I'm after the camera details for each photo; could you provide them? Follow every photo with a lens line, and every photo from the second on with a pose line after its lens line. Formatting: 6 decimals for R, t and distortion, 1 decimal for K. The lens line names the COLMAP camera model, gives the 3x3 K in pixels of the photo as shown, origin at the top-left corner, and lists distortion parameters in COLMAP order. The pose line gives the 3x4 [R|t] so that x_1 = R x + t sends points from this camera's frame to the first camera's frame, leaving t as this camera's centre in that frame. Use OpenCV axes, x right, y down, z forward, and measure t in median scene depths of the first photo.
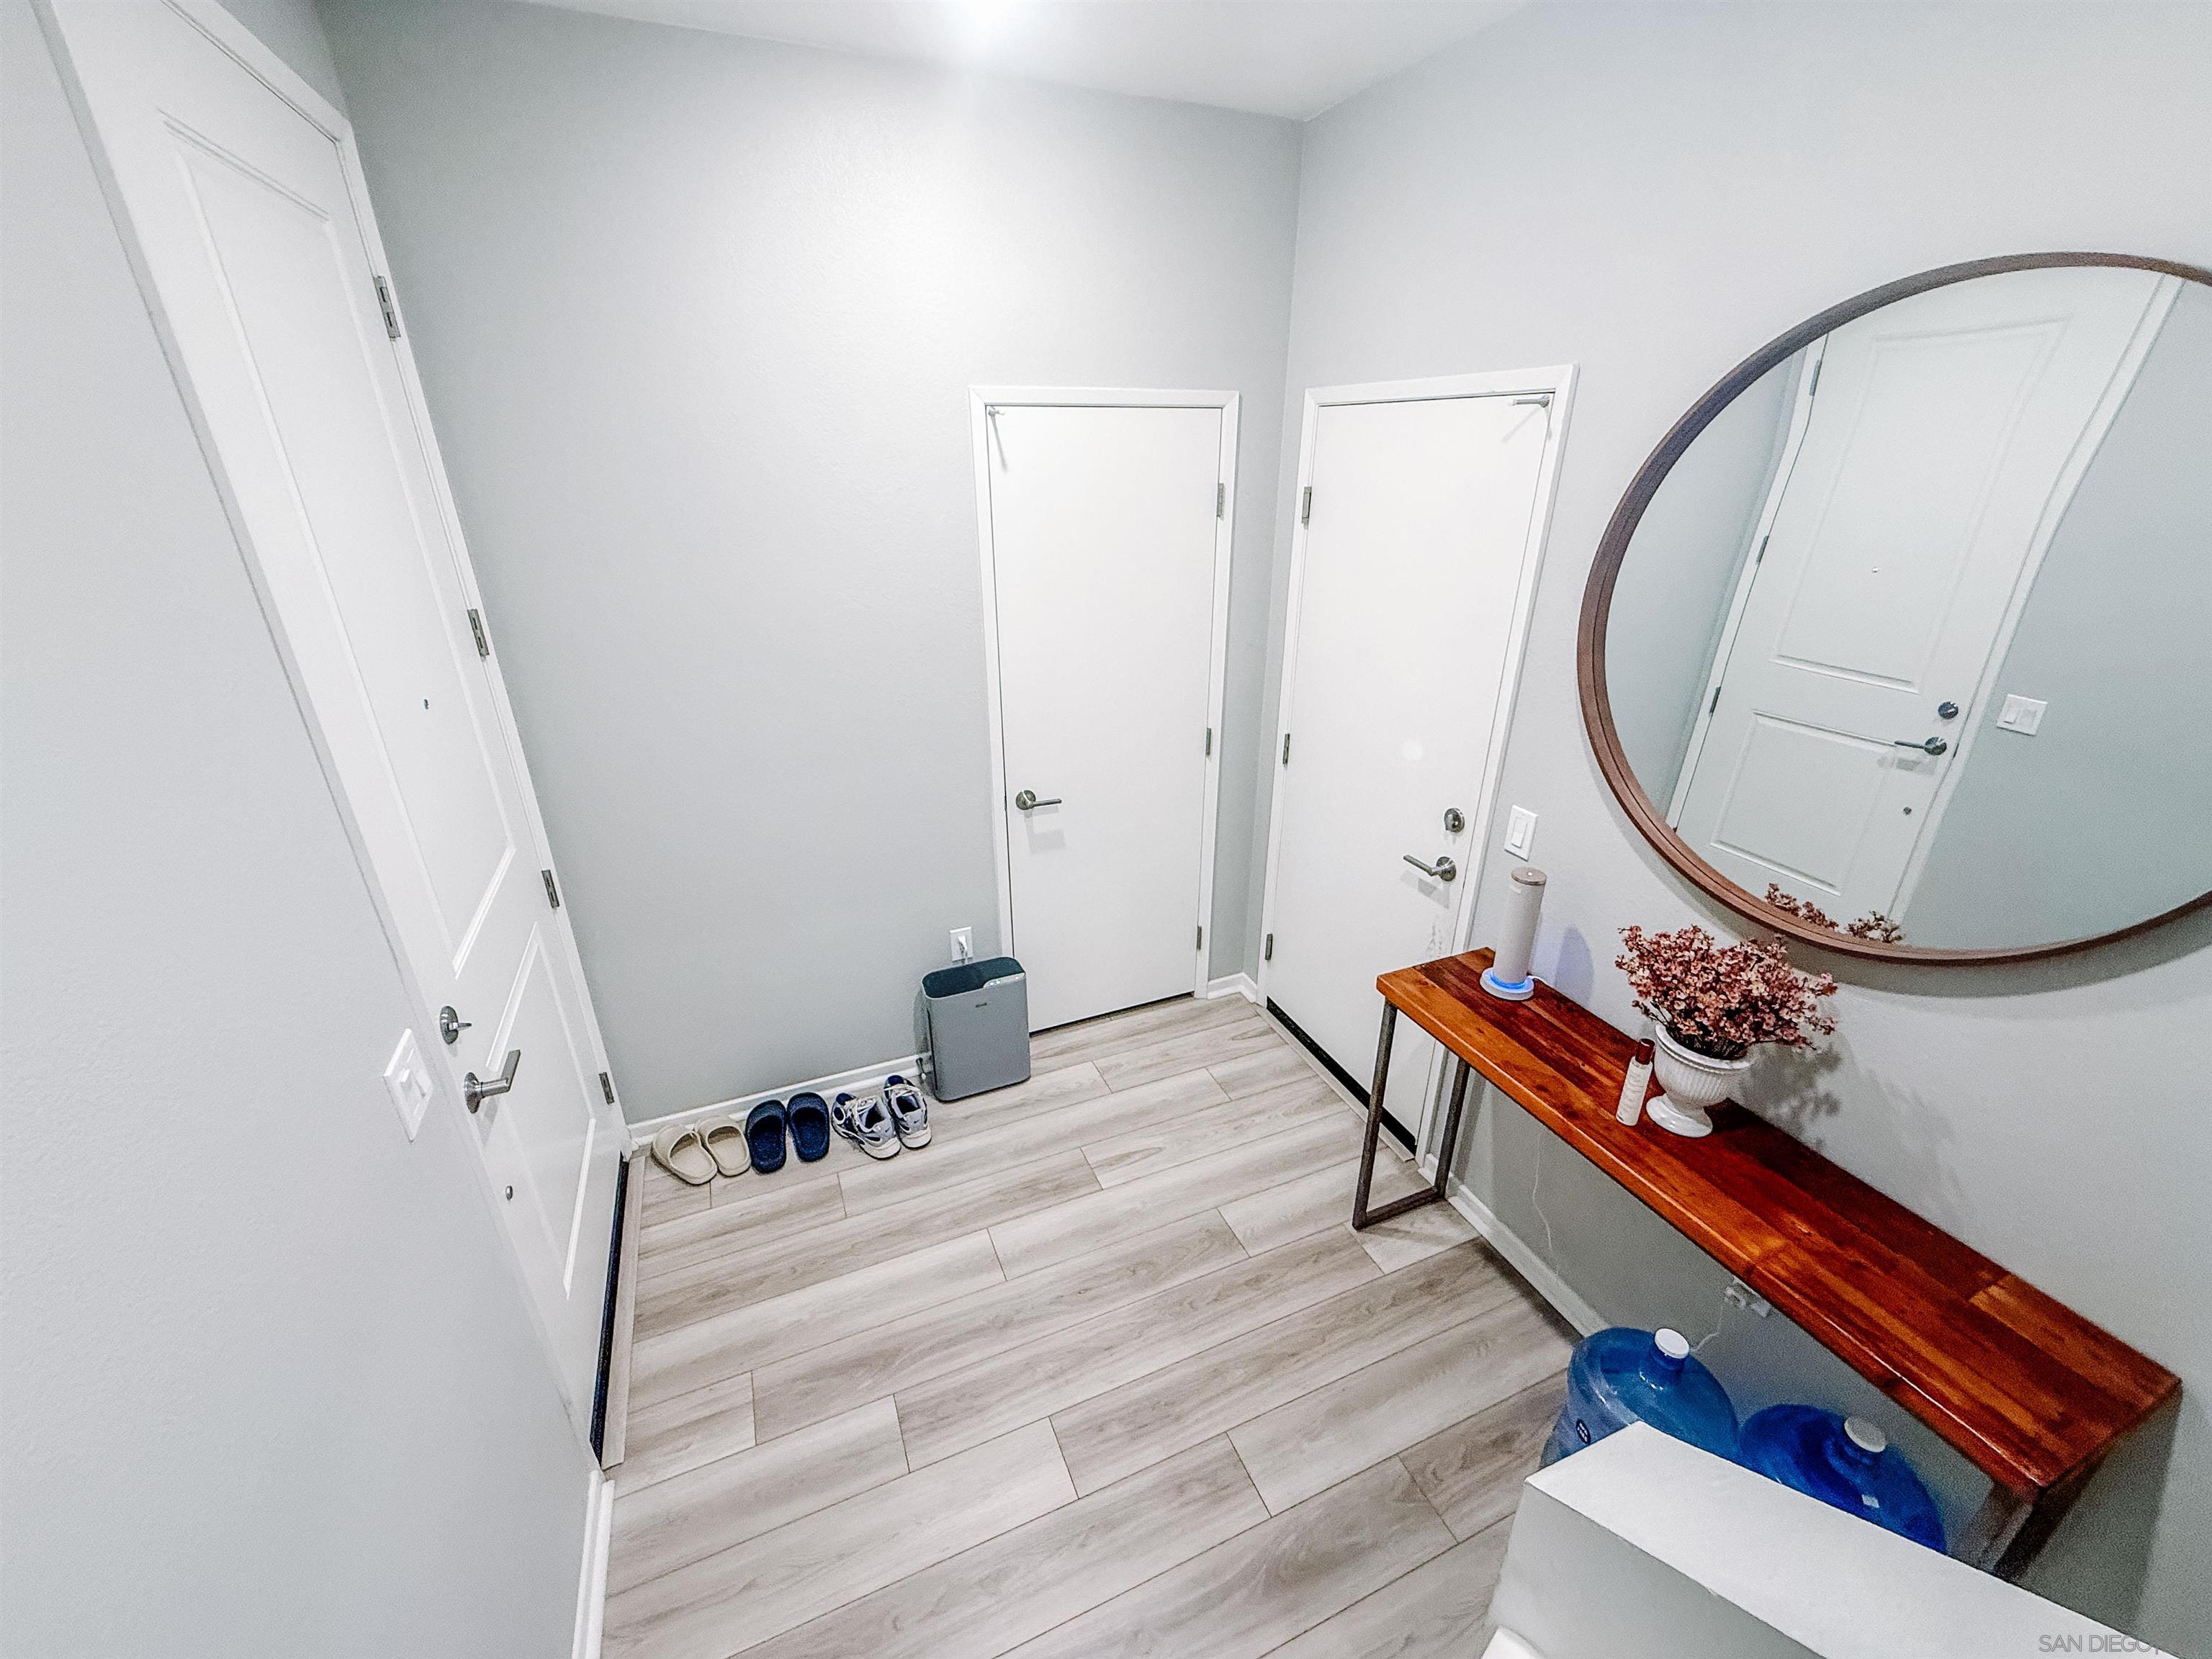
lens RADIAL K [[885.4, 0, 1105.7], [0, 885.4, 829.4], [0, 0, 1]] dist [-0.000025, 0.000010]
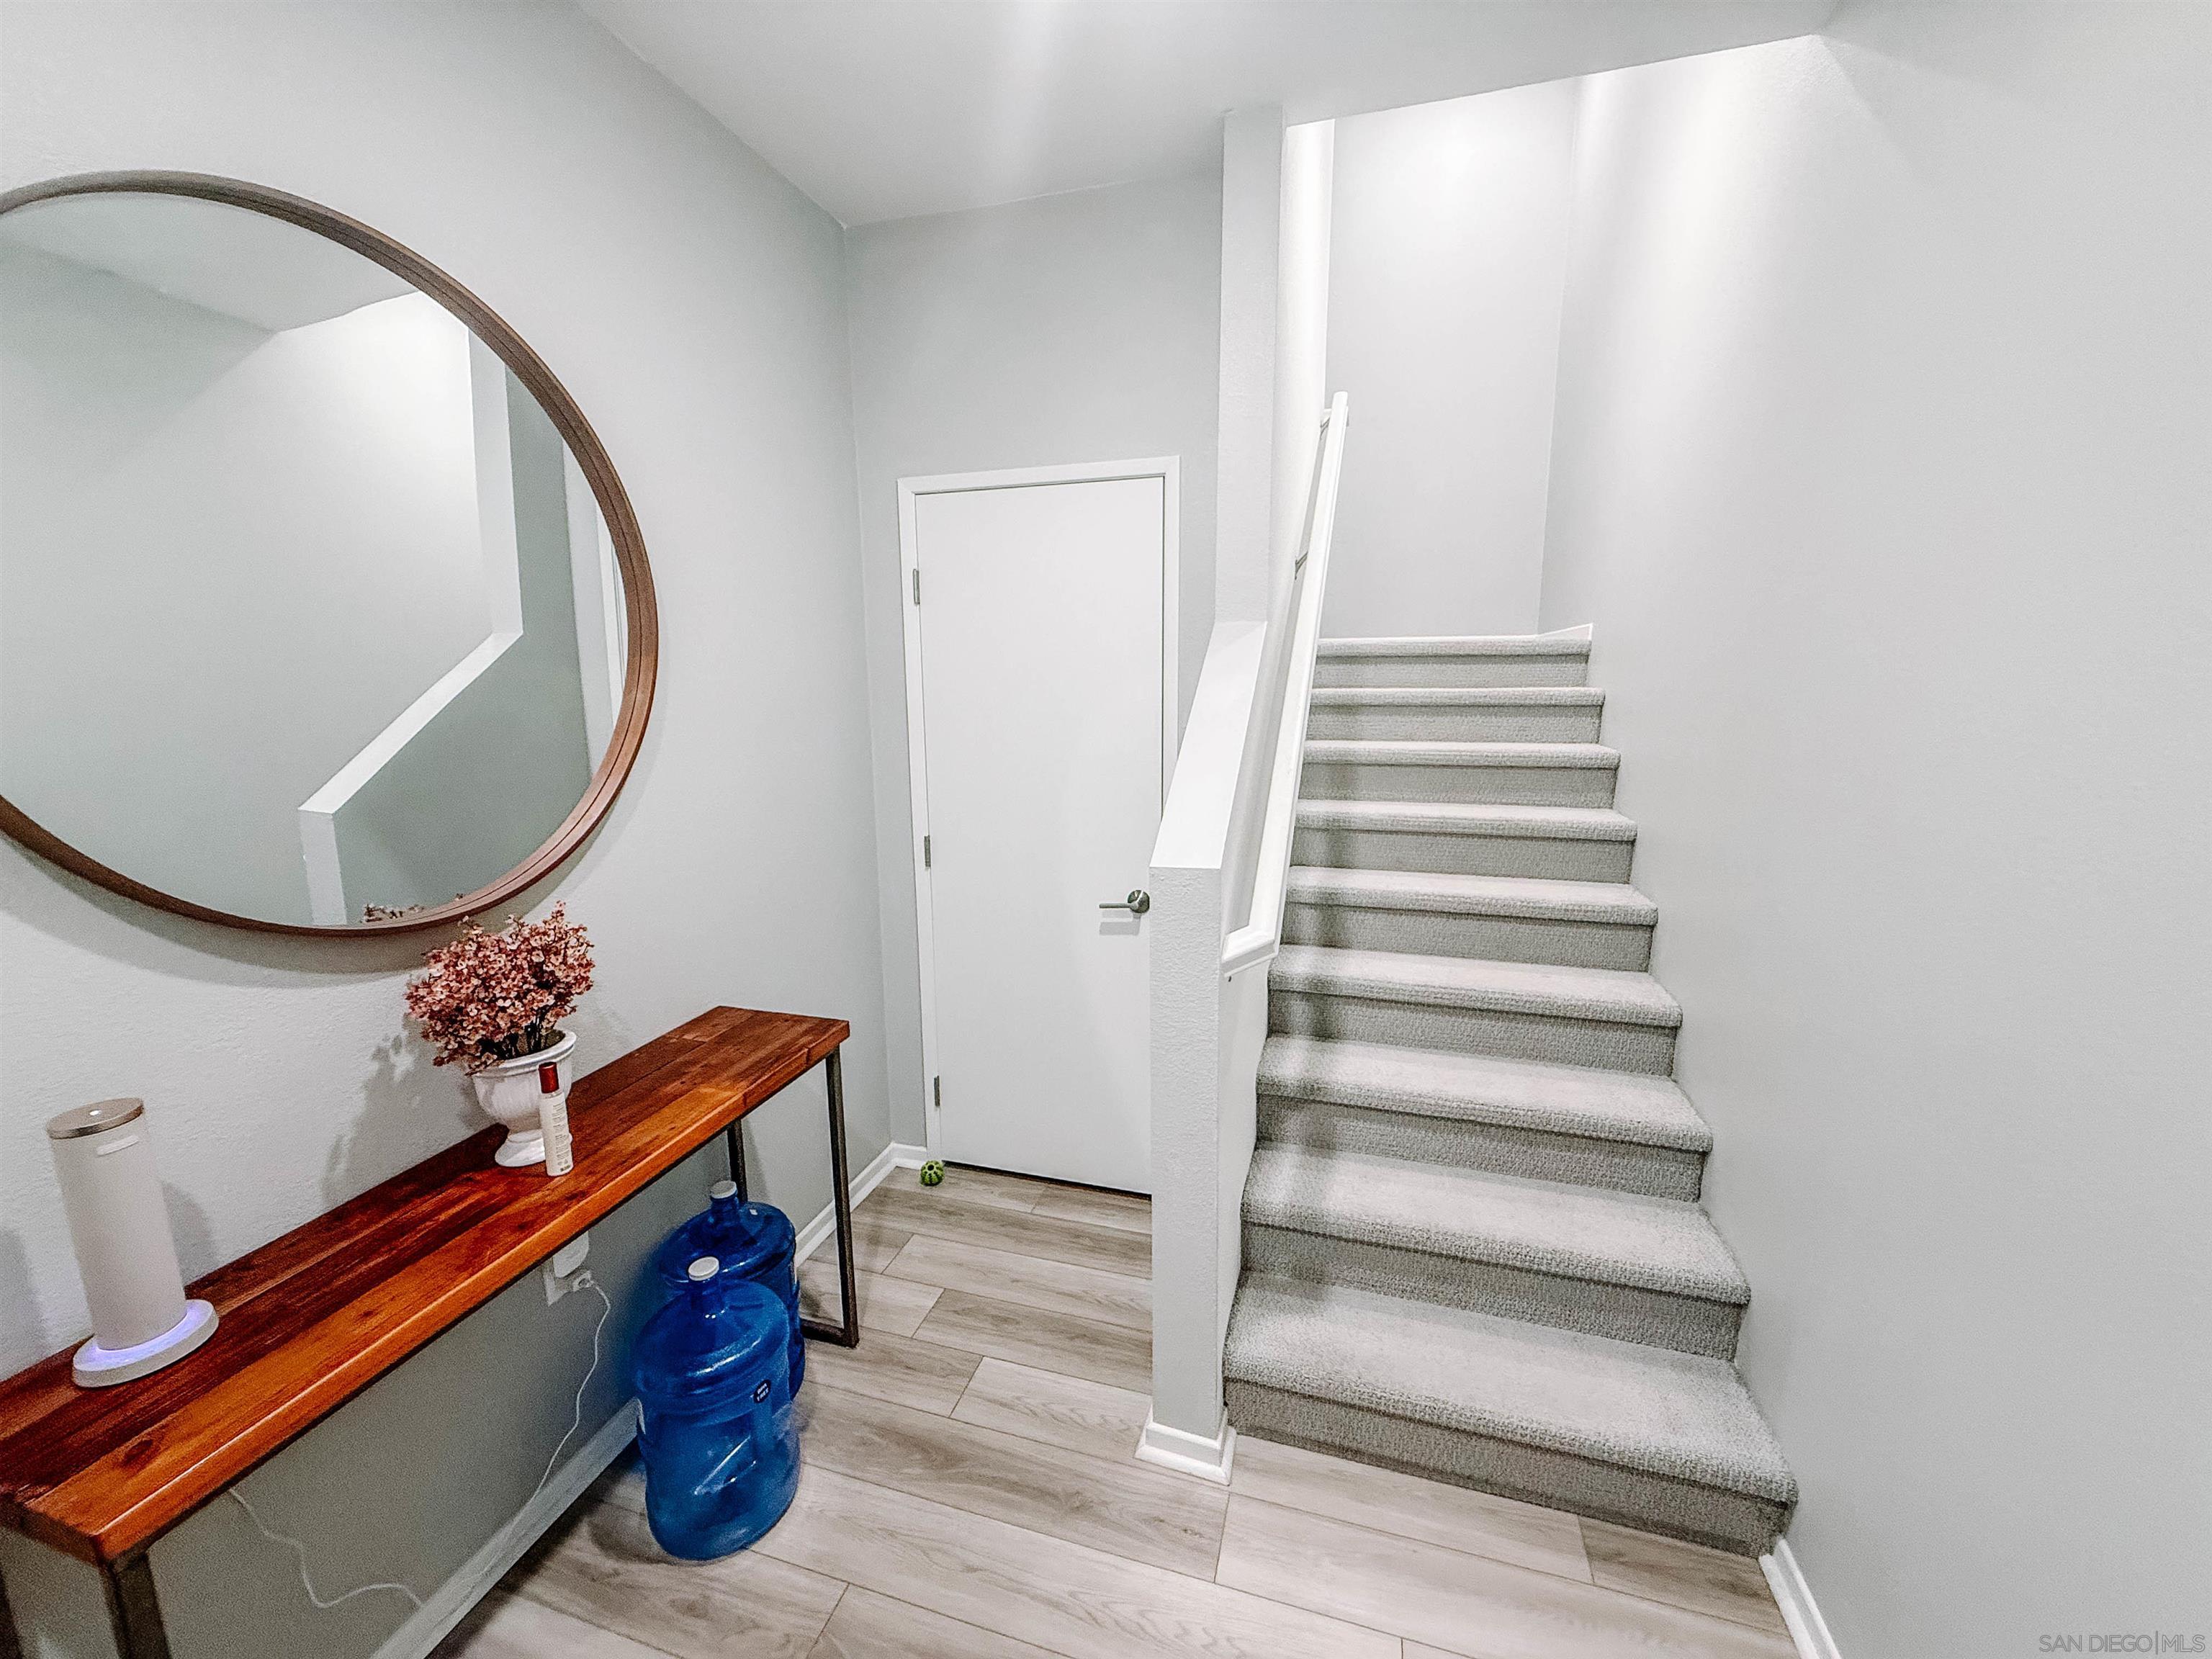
lens RADIAL K [[885.4, 0, 1100.2], [0, 885.4, 825.2], [0, 0, 1]] dist [-0.000025, 0.000010]
pose [[-0.766930, -0.107914, 0.632592, -0.306512], [0.259887, 0.849076, 0.459922, -0.208610], [-0.586751, 0.517130, -0.623137, 1.115377]]
